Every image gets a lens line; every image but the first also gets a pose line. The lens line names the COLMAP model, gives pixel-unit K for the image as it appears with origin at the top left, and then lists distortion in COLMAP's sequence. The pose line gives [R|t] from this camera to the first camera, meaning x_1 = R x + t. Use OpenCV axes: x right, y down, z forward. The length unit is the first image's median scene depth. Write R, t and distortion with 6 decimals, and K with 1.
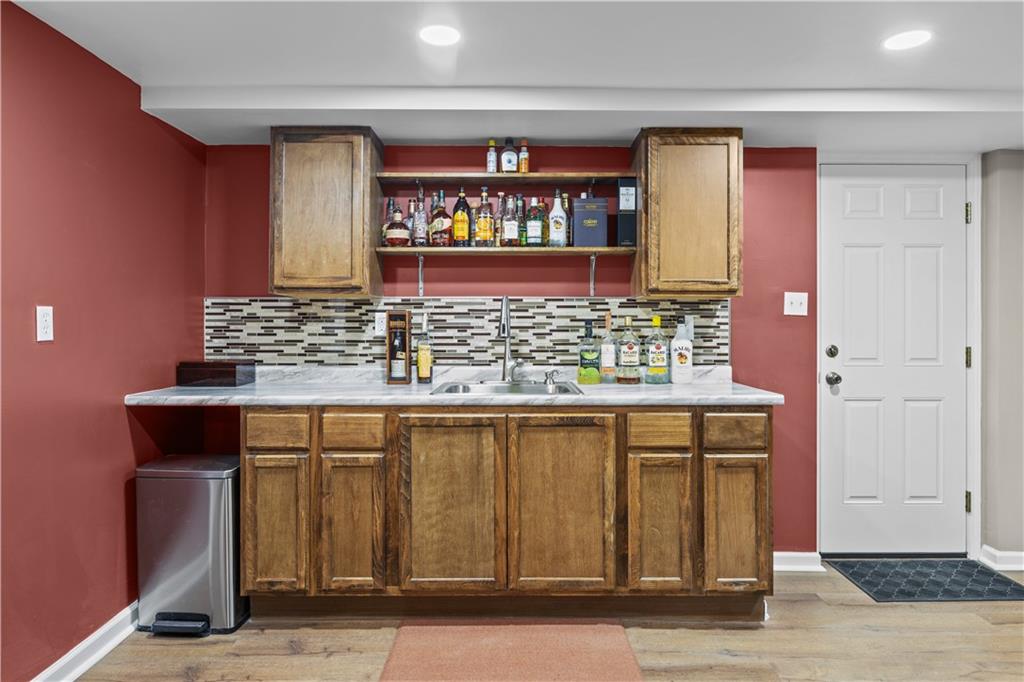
lens RADIAL K [[632.9, 0, 510.9], [0, 632.9, 323.0], [0, 0, 1]] dist [-0.001280, -0.001456]
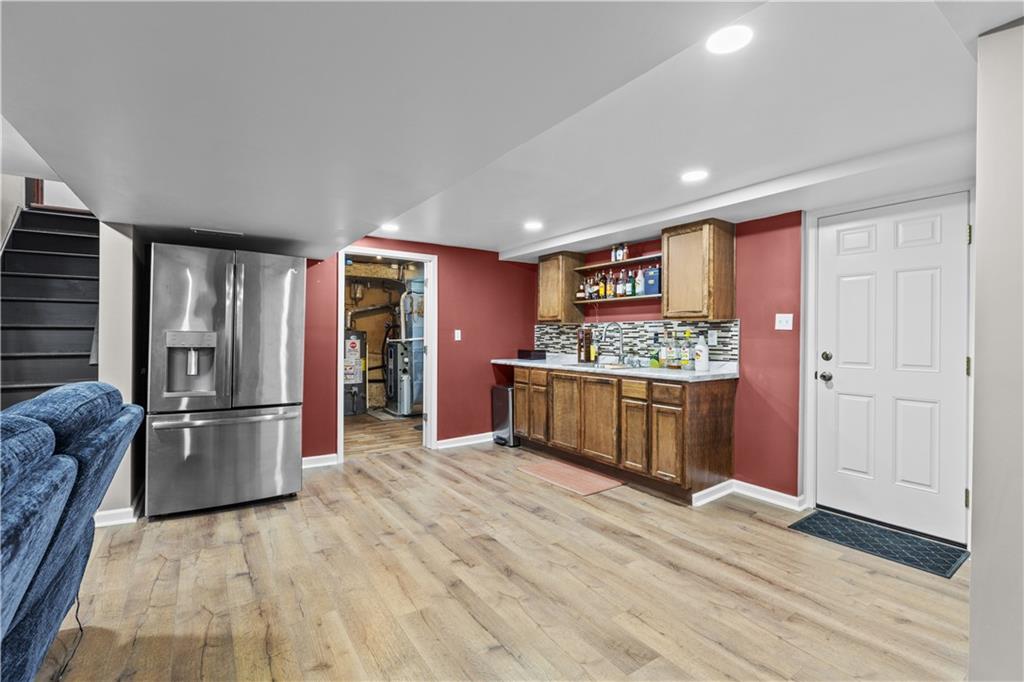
lens RADIAL K [[454.7, 0, 513.0], [0, 454.7, 334.6], [0, 0, 1]] dist [0.000837, -0.000412]
pose [[0.571563, -0.000641, -0.820558, 0.992508], [0.000857, 1.000000, -0.000184, -0.001554], [0.820558, -0.000598, 0.571564, -0.105943]]
